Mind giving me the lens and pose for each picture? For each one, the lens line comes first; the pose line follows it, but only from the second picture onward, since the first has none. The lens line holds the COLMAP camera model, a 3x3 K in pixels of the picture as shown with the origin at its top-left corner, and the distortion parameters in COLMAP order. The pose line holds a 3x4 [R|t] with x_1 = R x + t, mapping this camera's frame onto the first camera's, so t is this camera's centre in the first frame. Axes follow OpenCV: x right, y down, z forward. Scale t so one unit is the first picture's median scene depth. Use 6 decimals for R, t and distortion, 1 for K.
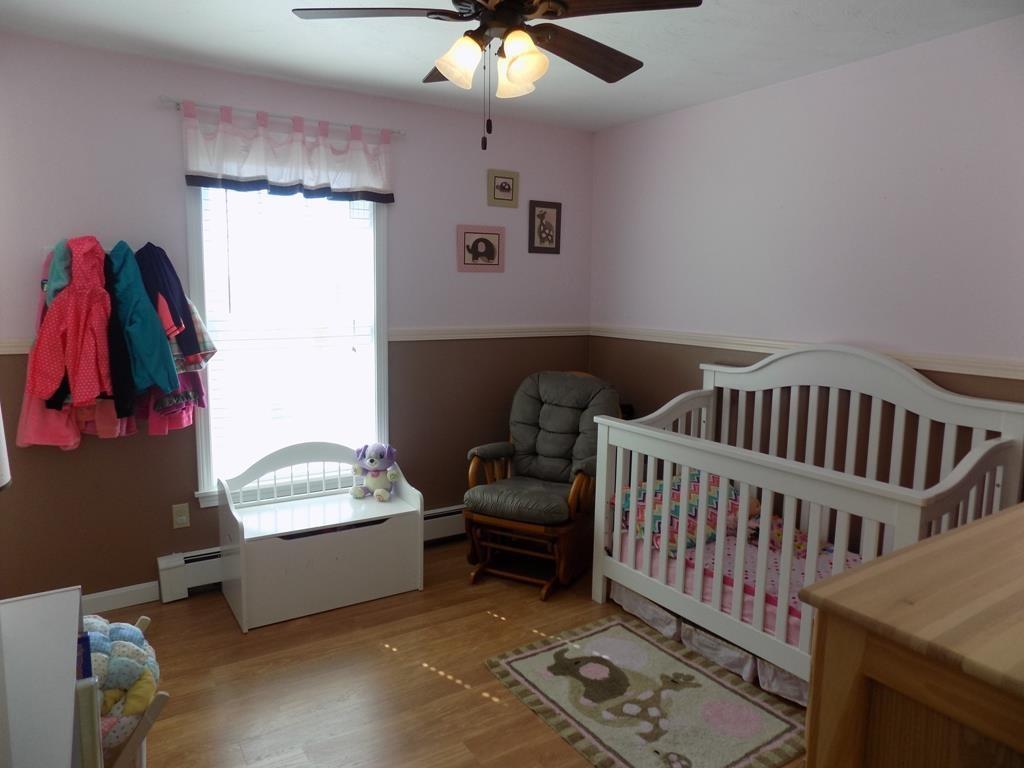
lens RADIAL K [[693.2, 0, 513.1], [0, 693.2, 381.7], [0, 0, 1]] dist [-0.049519, 0.029100]
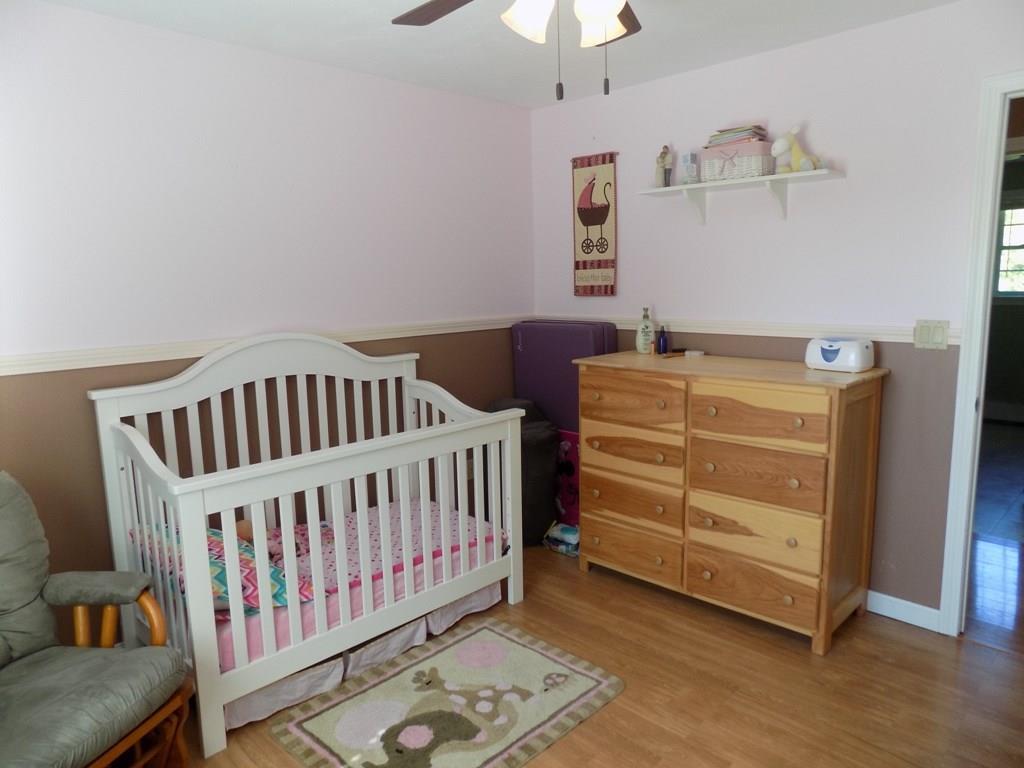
lens RADIAL K [[693.2, 0, 512.3], [0, 693.2, 384.4], [0, 0, 1]] dist [-0.049519, 0.029100]
pose [[-0.219748, -0.150356, 0.963900, -0.637144], [0.153294, 0.970455, 0.186326, -0.127406], [-0.963437, 0.188705, -0.190207, 0.958890]]
